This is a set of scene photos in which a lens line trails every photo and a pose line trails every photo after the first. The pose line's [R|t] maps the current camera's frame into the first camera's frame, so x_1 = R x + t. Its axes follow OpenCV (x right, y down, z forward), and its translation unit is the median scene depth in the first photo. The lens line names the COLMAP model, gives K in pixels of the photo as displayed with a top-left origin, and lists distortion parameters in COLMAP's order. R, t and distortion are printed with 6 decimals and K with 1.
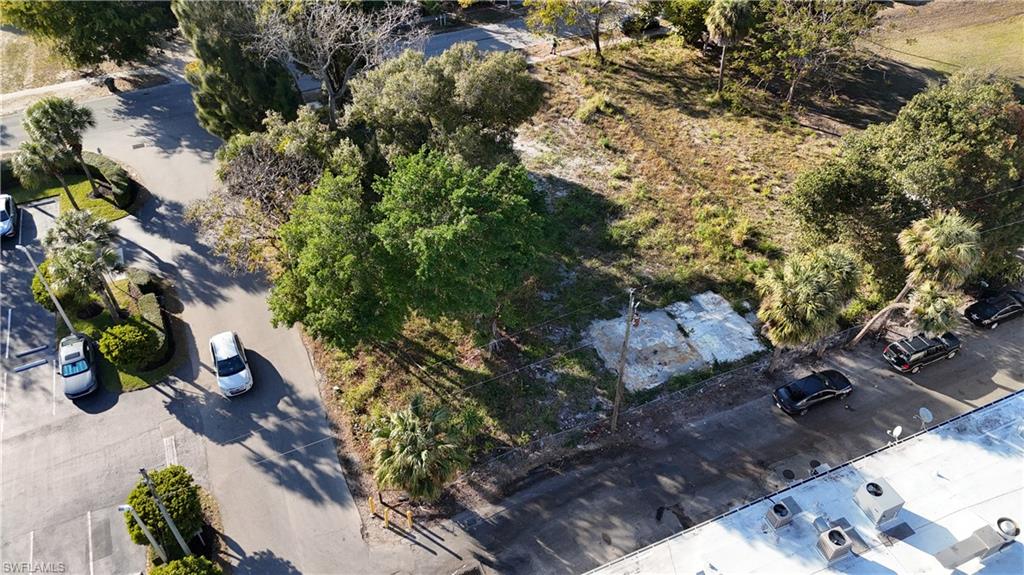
lens RADIAL K [[757.8, 0, 512.0], [0, 757.8, 287.5], [0, 0, 1]] dist [0.058805, -0.042517]
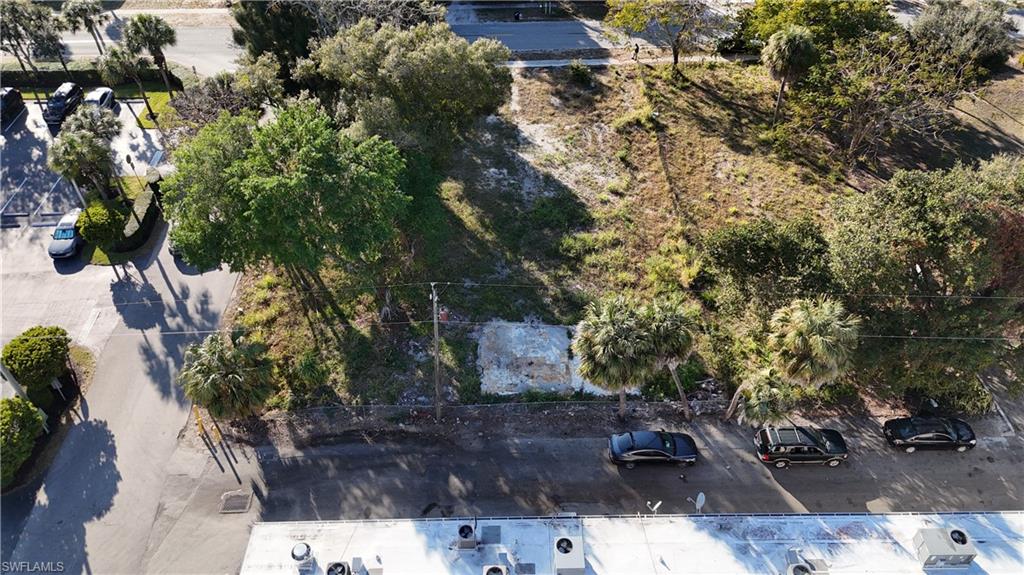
lens RADIAL K [[757.8, 0, 512.0], [0, 757.8, 287.5], [0, 0, 1]] dist [0.058805, -0.042517]
pose [[0.923766, 0.262304, -0.279020, 0.427091], [-0.259465, 0.964571, 0.047761, -0.052660], [0.281663, 0.028276, 0.959097, 0.049778]]
